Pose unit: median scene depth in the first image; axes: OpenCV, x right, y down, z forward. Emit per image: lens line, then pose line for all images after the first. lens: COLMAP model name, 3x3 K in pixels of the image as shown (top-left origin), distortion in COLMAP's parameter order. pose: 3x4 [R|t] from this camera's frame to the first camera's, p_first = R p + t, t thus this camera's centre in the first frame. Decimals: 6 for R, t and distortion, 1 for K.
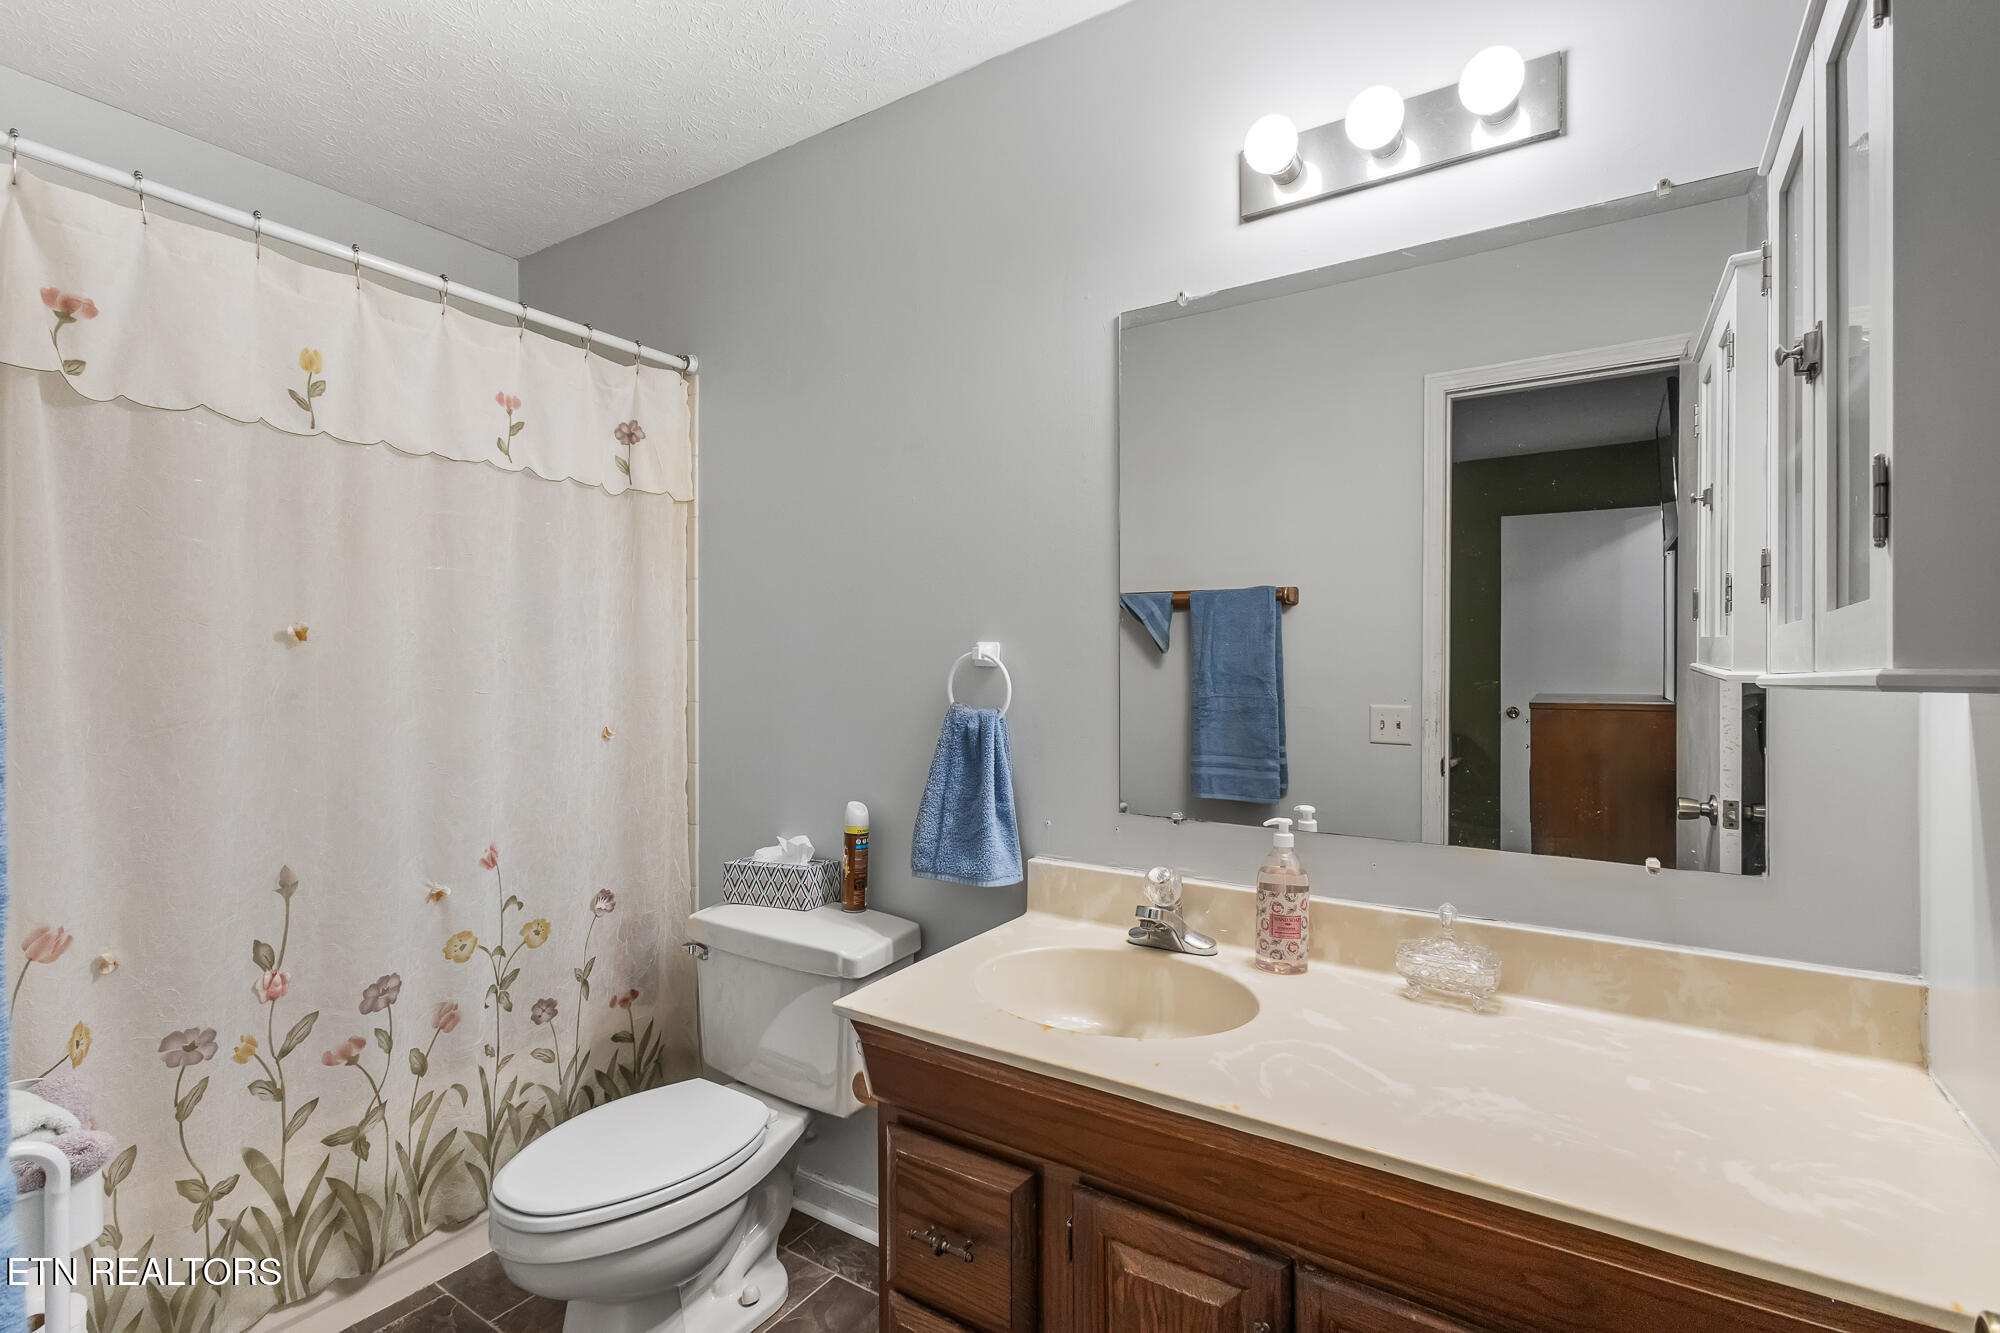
lens RADIAL K [[924.4, 0, 999.8], [0, 924.4, 667.7], [0, 0, 1]] dist [0.008653, 0.001108]
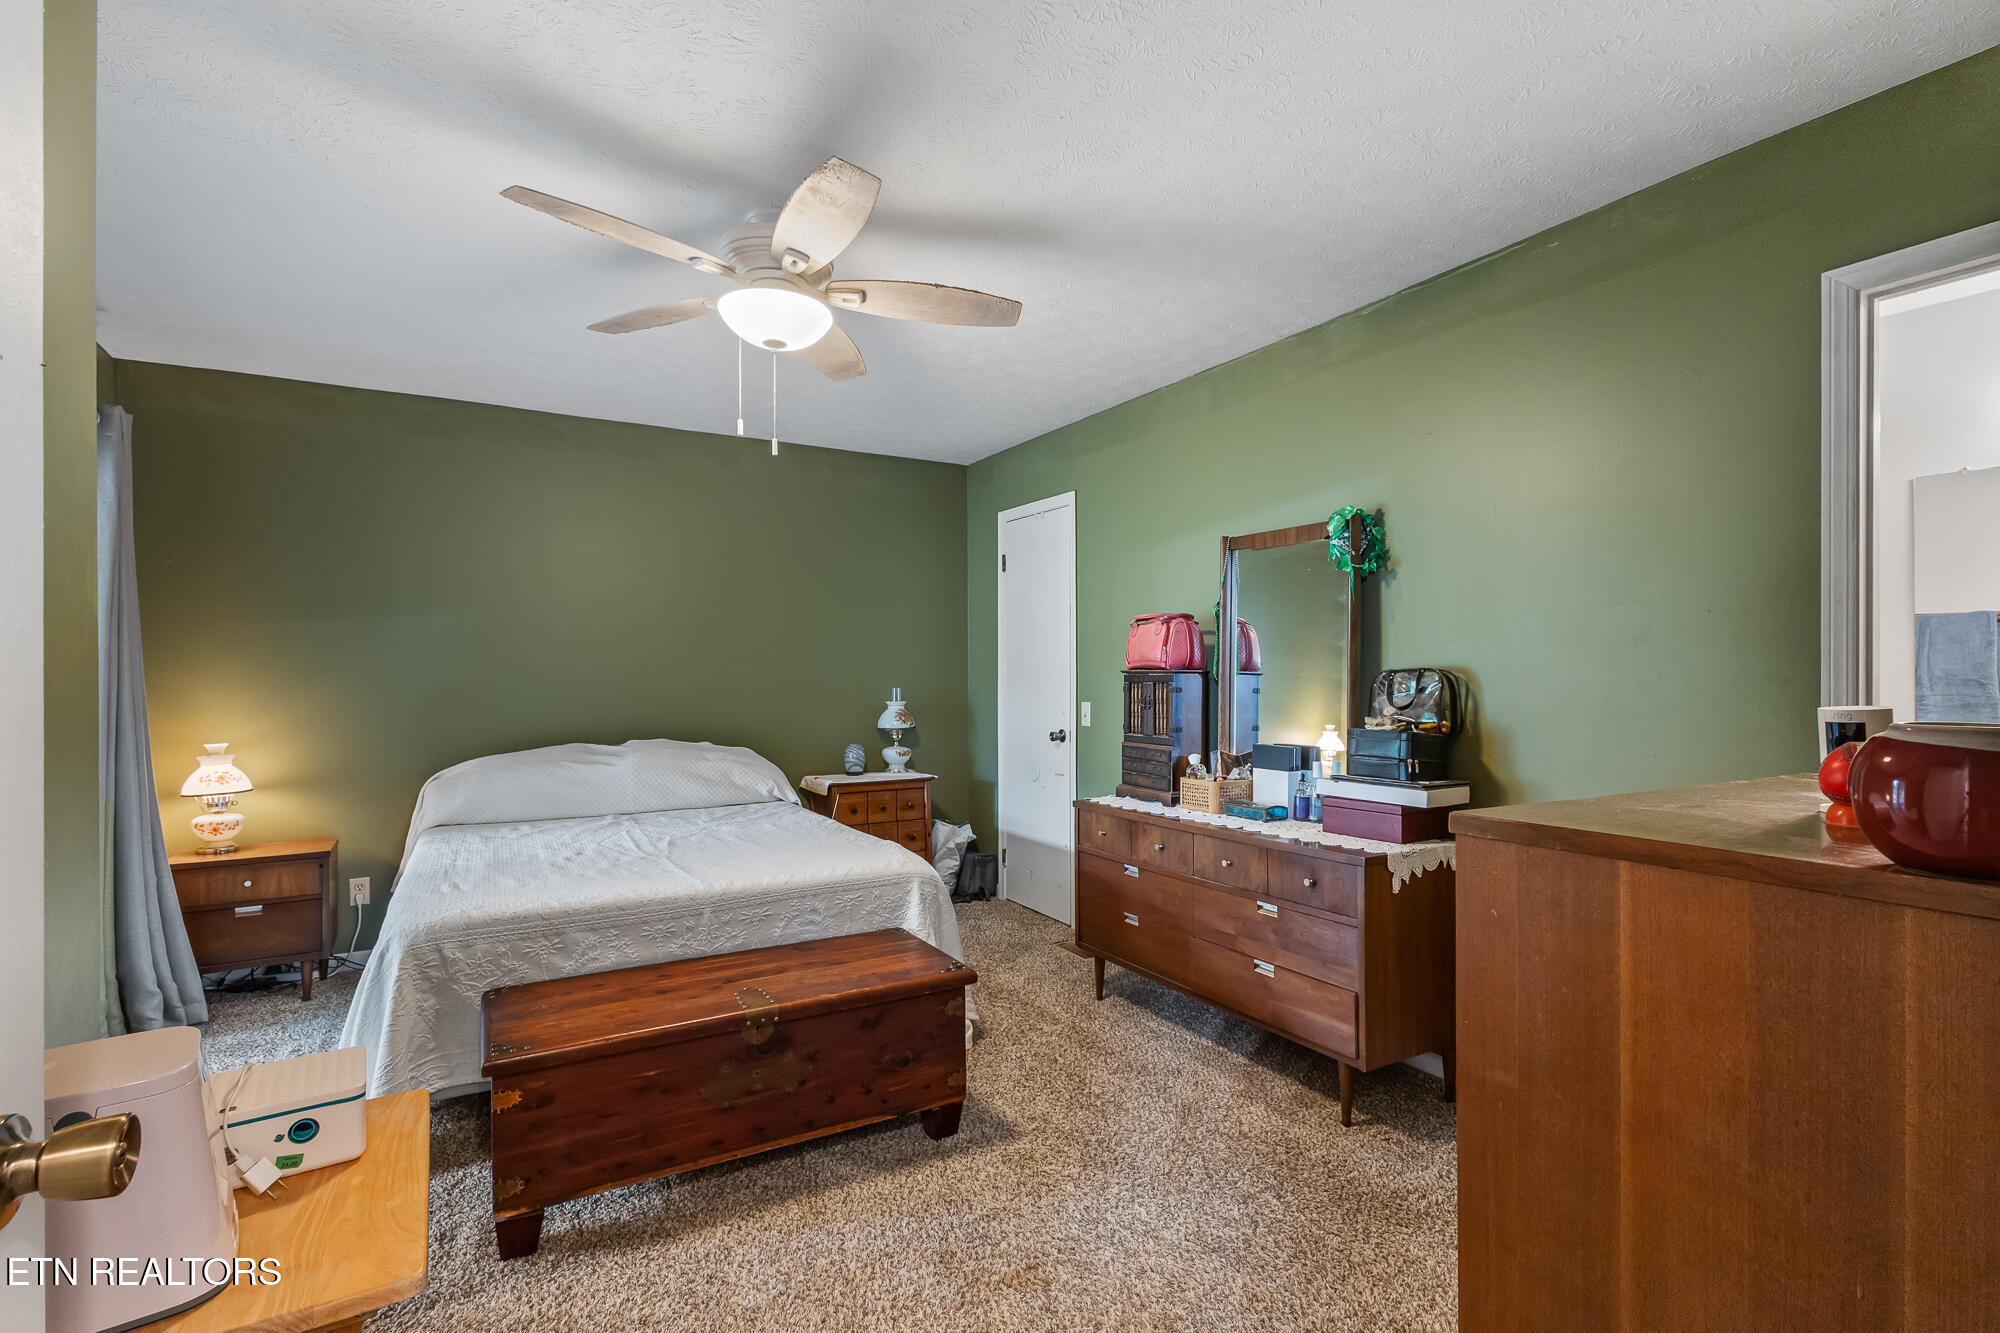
lens RADIAL K [[924.4, 0, 994.3], [0, 924.4, 663.6], [0, 0, 1]] dist [0.008653, 0.001108]
pose [[0.896000, -0.000074, -0.444055, -0.384900], [-0.000472, 0.999999, -0.001120, -0.011658], [0.444055, 0.001213, 0.895999, -0.815043]]
